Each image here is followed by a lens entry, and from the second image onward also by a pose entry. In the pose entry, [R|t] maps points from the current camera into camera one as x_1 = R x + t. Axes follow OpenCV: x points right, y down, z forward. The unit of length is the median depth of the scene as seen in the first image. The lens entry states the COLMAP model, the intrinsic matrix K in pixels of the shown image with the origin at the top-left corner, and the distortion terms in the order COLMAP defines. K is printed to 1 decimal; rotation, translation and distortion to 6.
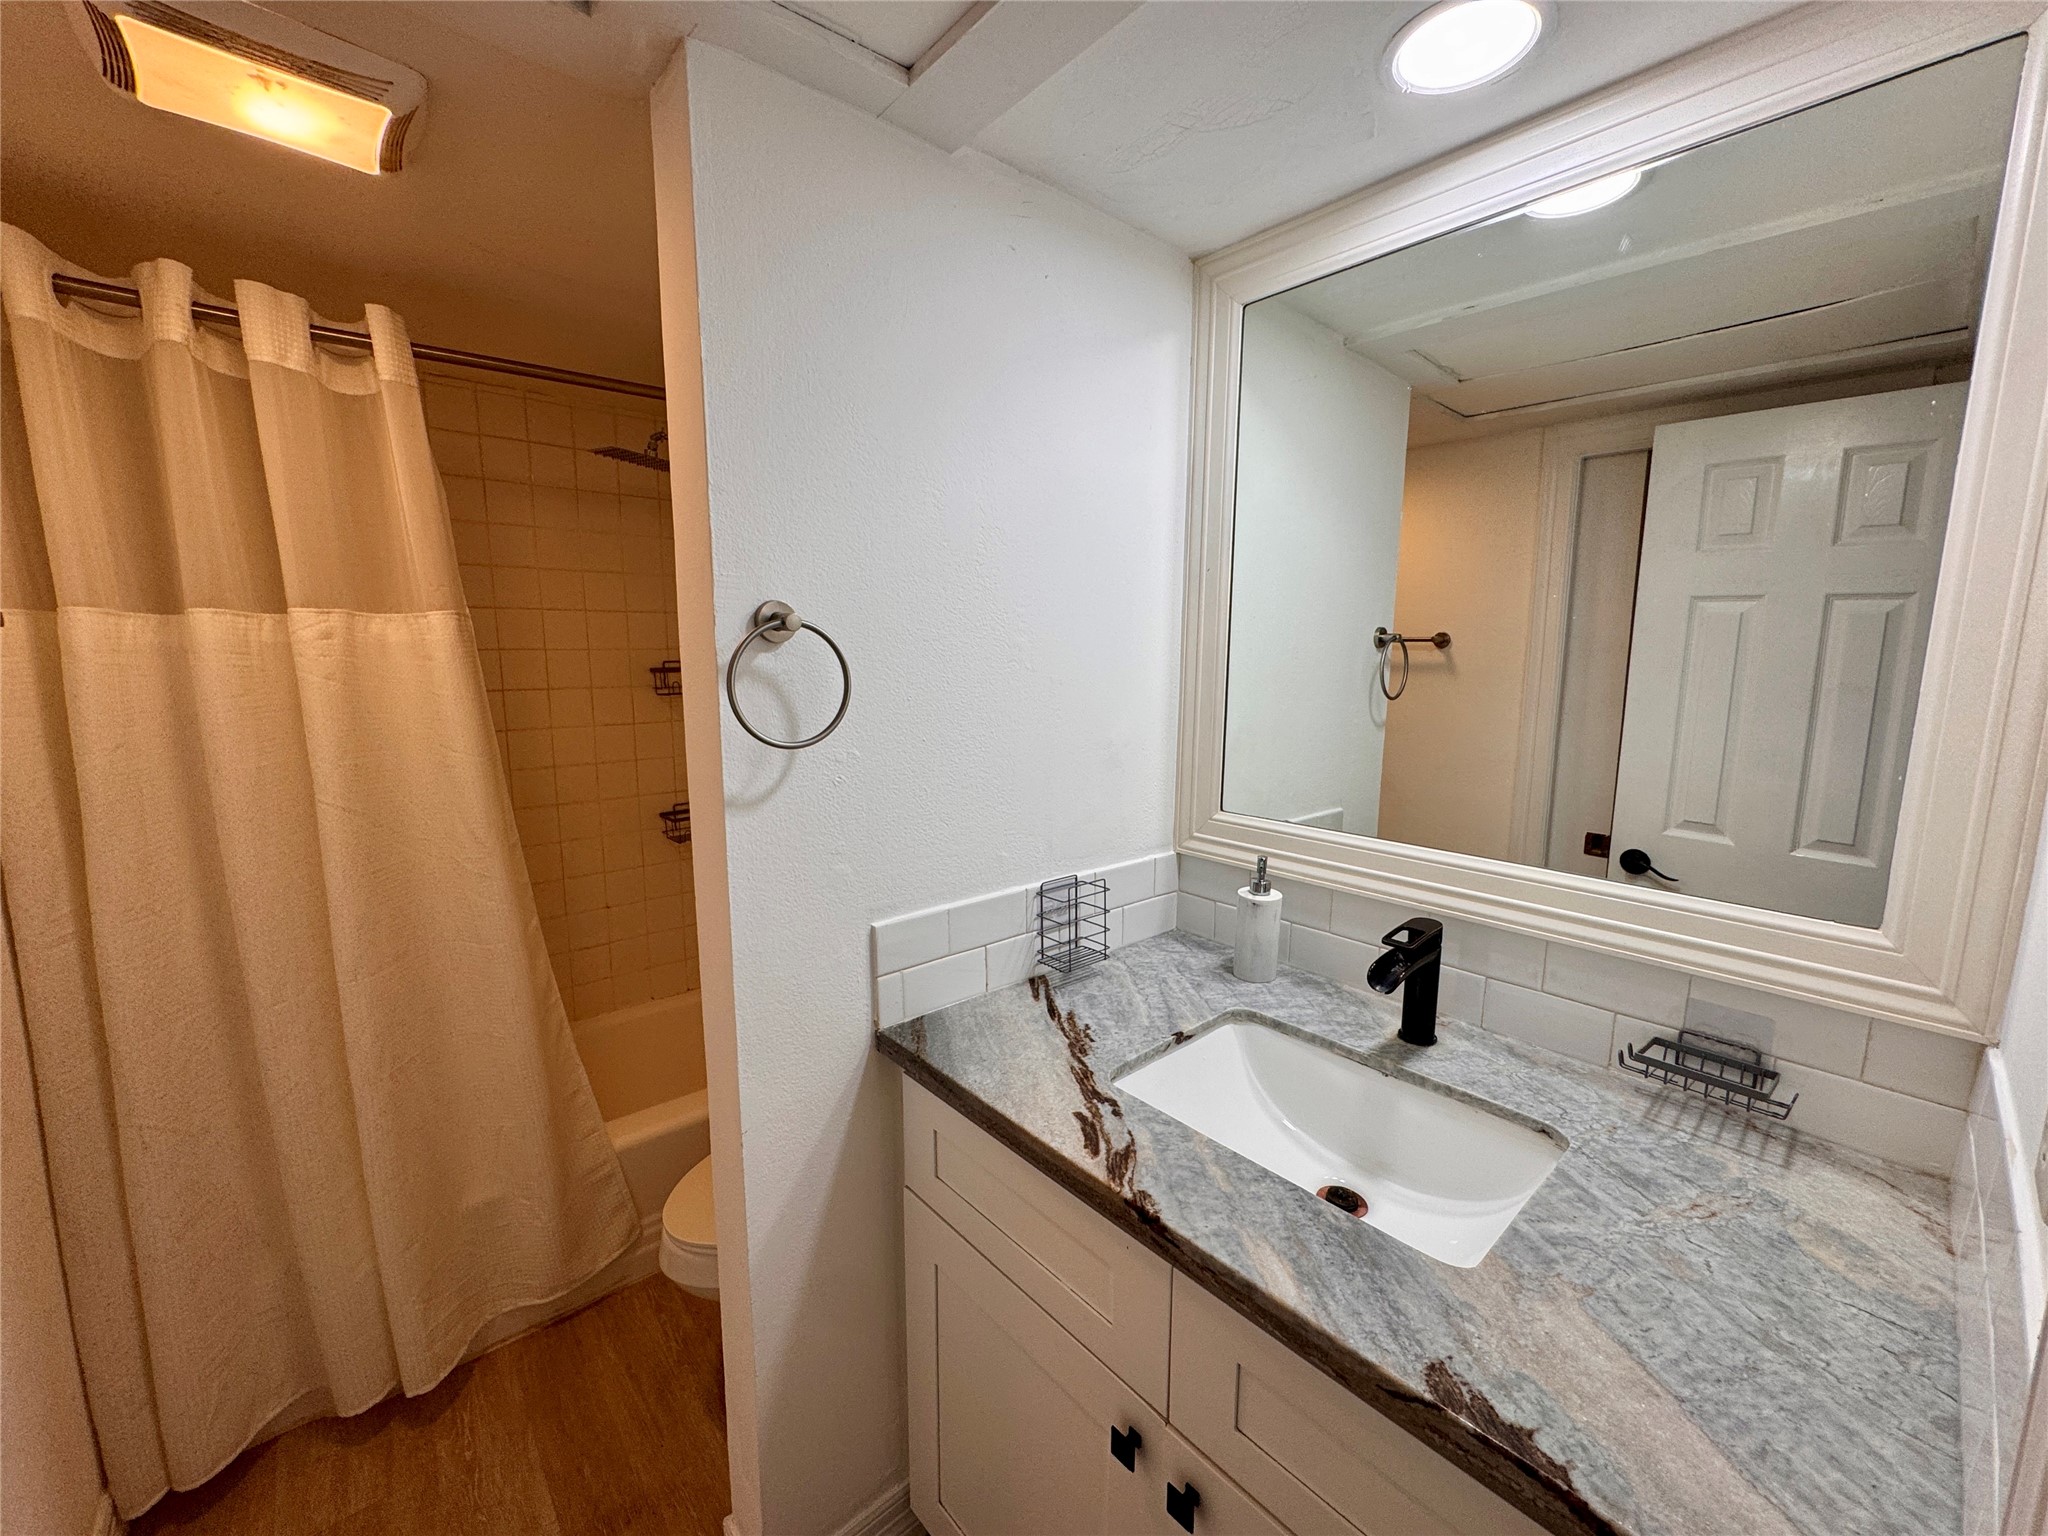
lens RADIAL K [[818.9, 0, 1021.4], [0, 818.9, 771.5], [0, 0, 1]] dist [-0.002766, 0.000606]
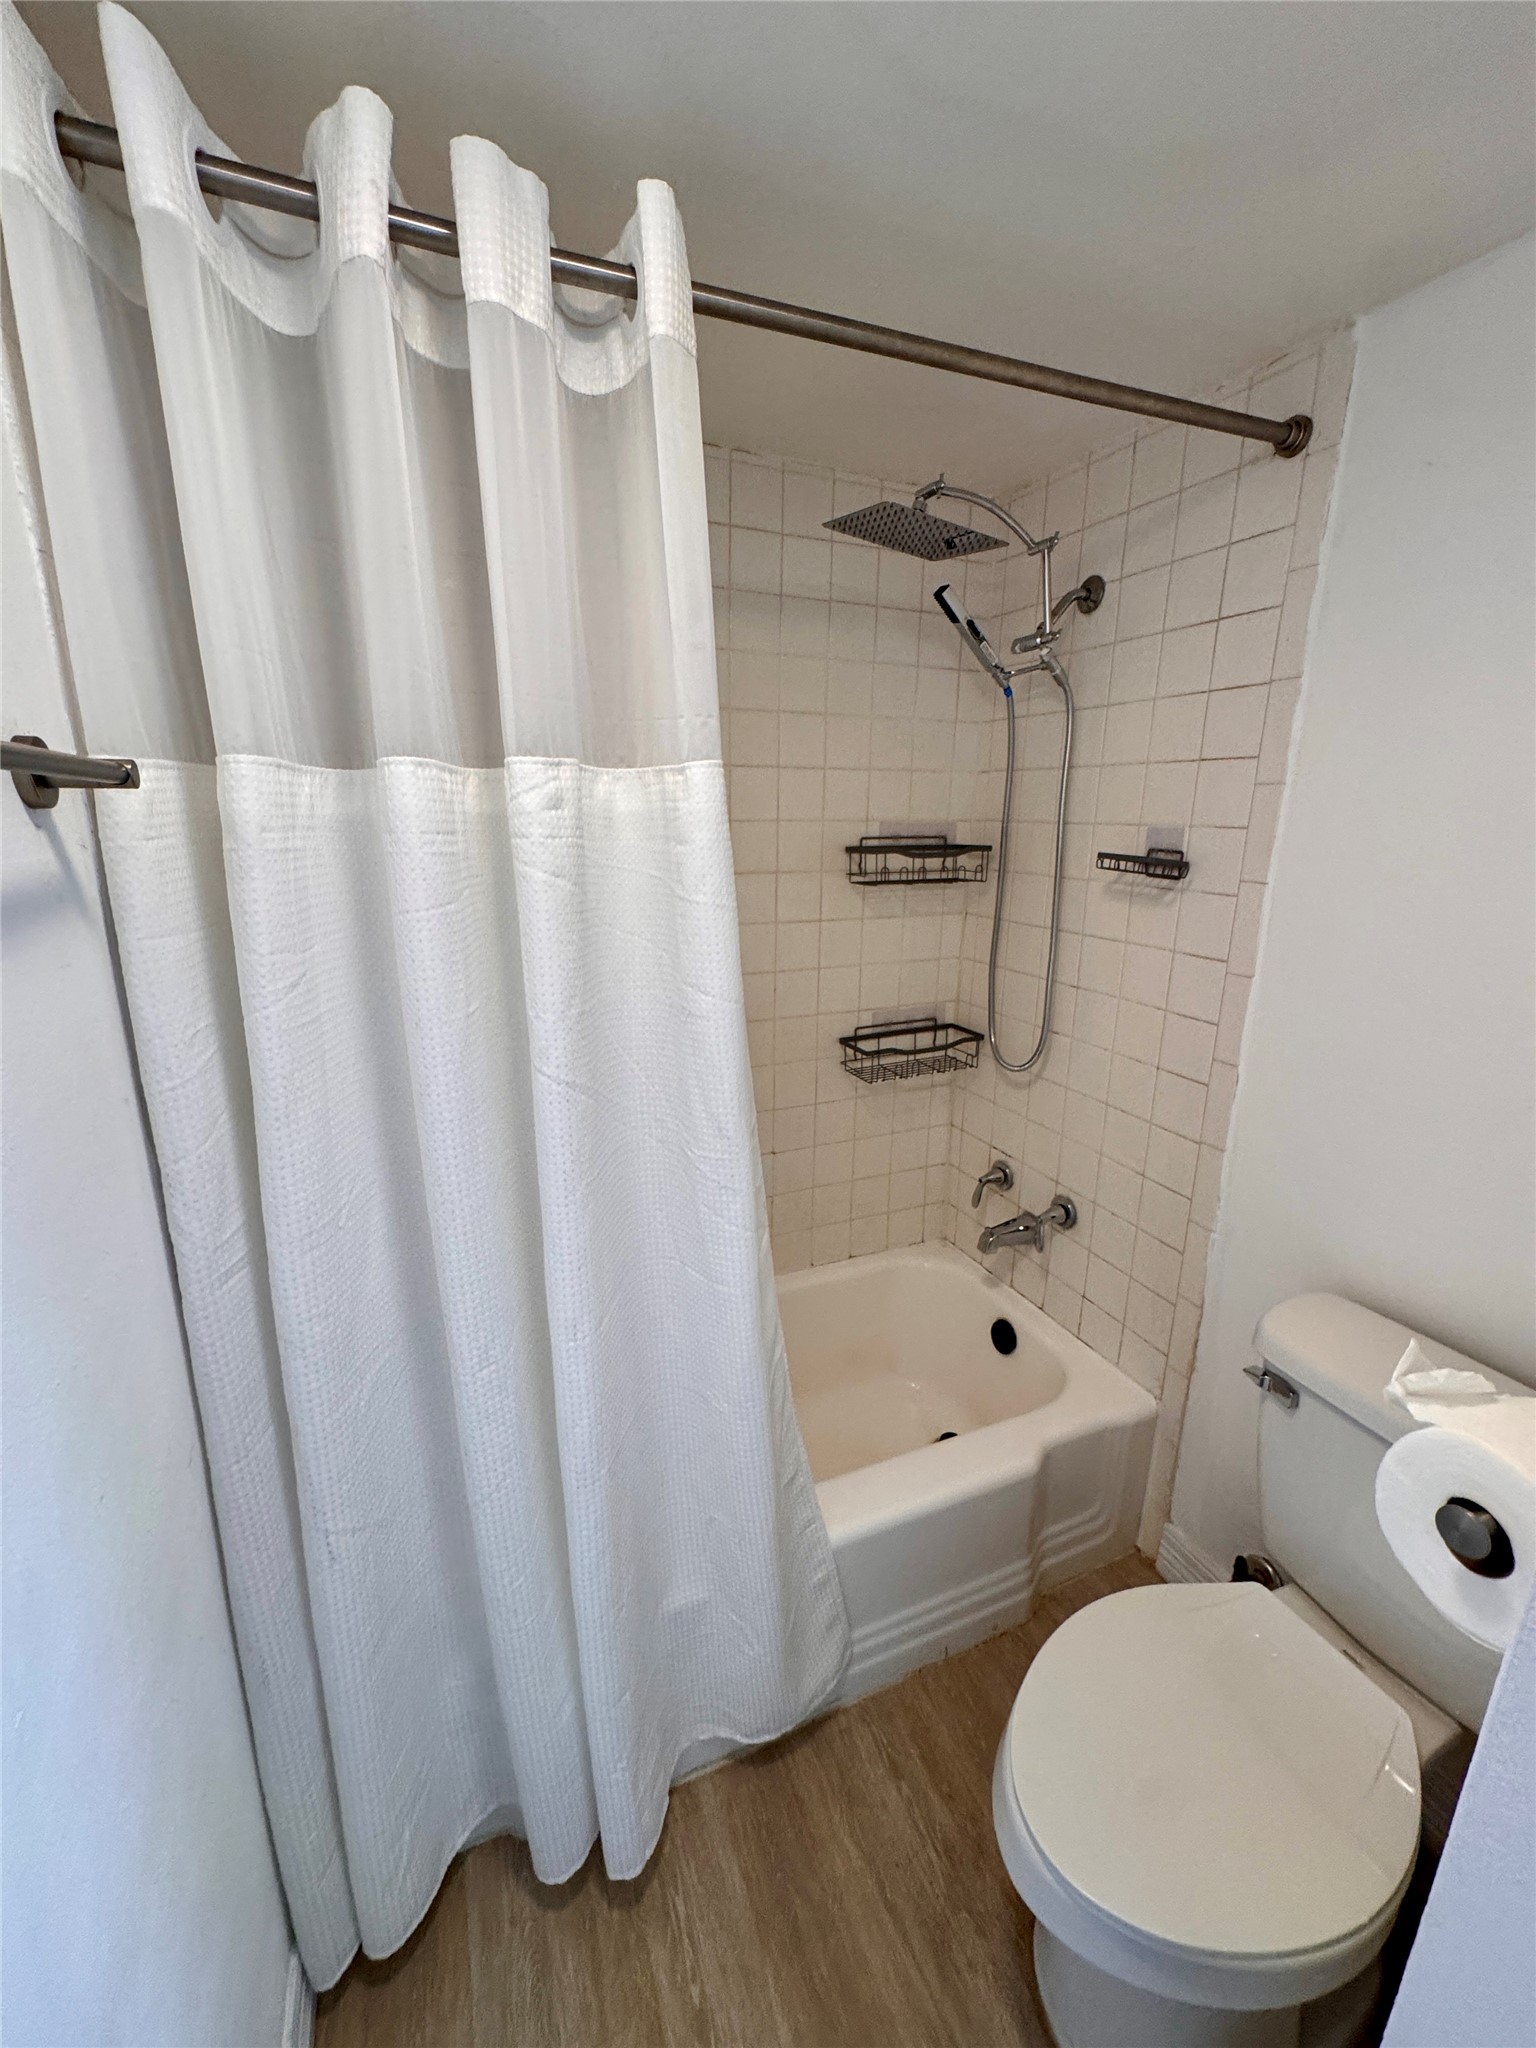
lens RADIAL K [[818.9, 0, 764.5], [0, 818.9, 1021.4], [0, 0, 1]] dist [-0.002766, 0.000606]
pose [[0.951356, 0.076524, -0.298438, -0.624059], [-0.047502, 0.993513, 0.103324, -0.090838], [0.304409, -0.084121, 0.948820, 0.556333]]
